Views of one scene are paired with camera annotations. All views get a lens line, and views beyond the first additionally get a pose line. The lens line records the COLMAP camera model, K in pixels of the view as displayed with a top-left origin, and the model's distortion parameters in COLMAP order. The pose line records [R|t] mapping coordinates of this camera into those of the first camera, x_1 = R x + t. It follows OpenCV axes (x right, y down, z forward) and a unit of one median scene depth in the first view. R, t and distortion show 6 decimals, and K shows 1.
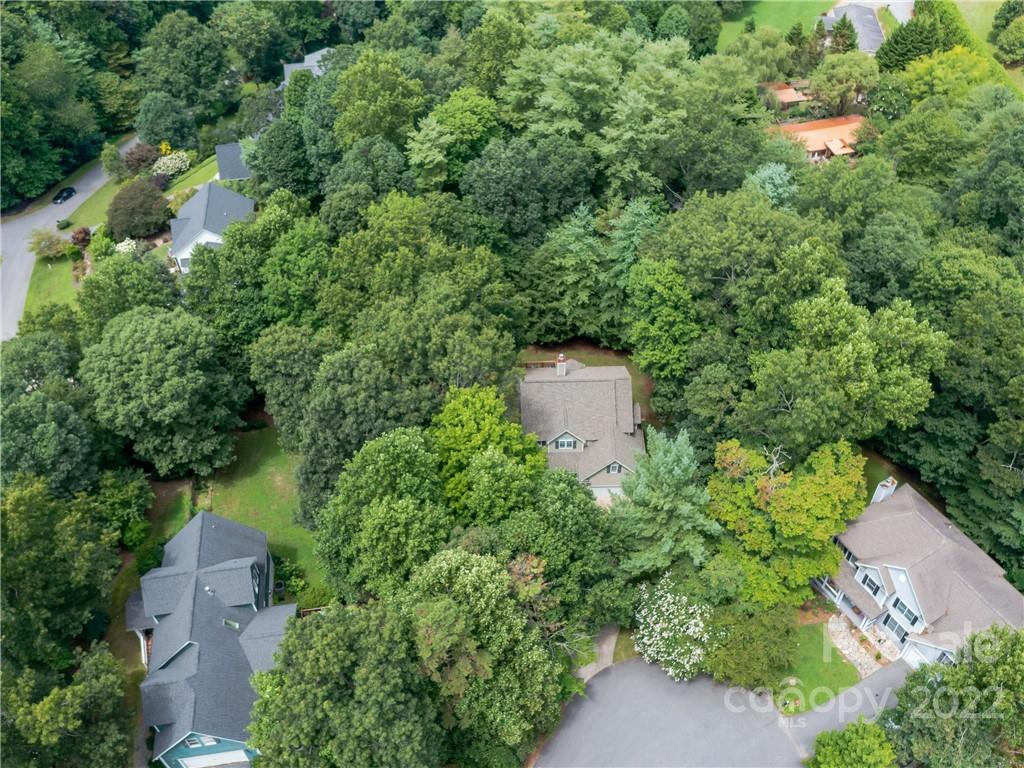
lens RADIAL K [[914.3, 0, 512.0], [0, 914.3, 384.0], [0, 0, 1]] dist [-0.031881, -0.001618]
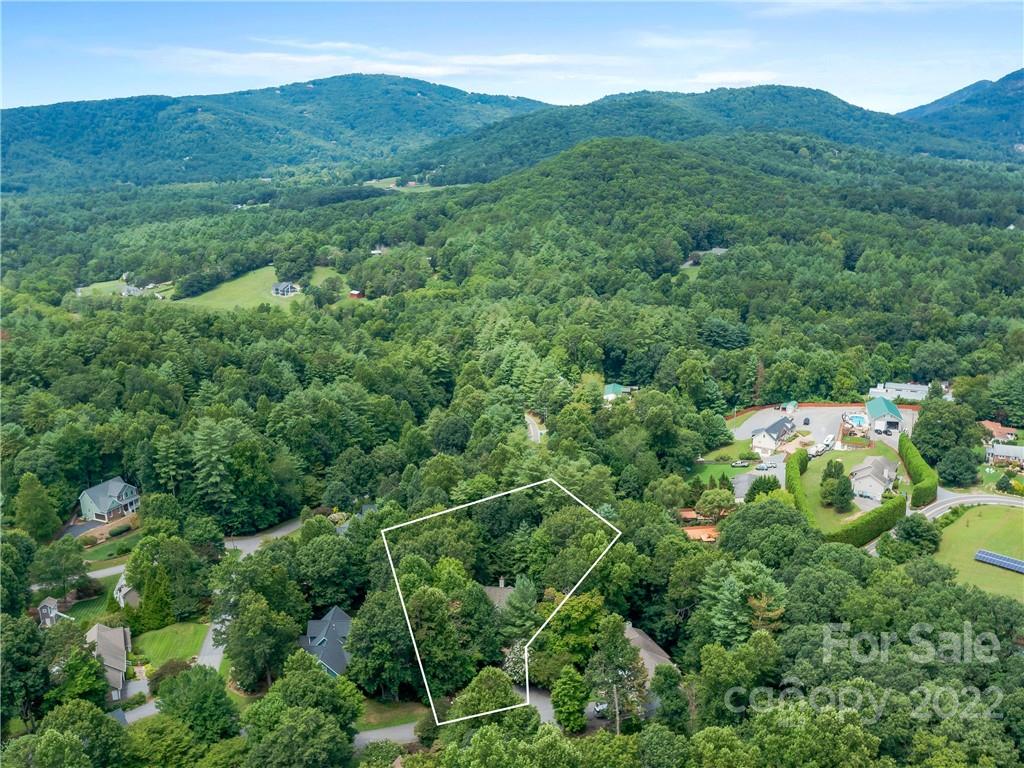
lens RADIAL K [[914.3, 0, 512.0], [0, 914.3, 384.0], [0, 0, 1]] dist [-0.031881, -0.001618]
pose [[0.988926, 0.046990, -0.140775, 0.221815], [-0.112647, 0.855231, -0.505856, 0.413204], [0.096625, 0.516112, 0.851054, -0.673918]]
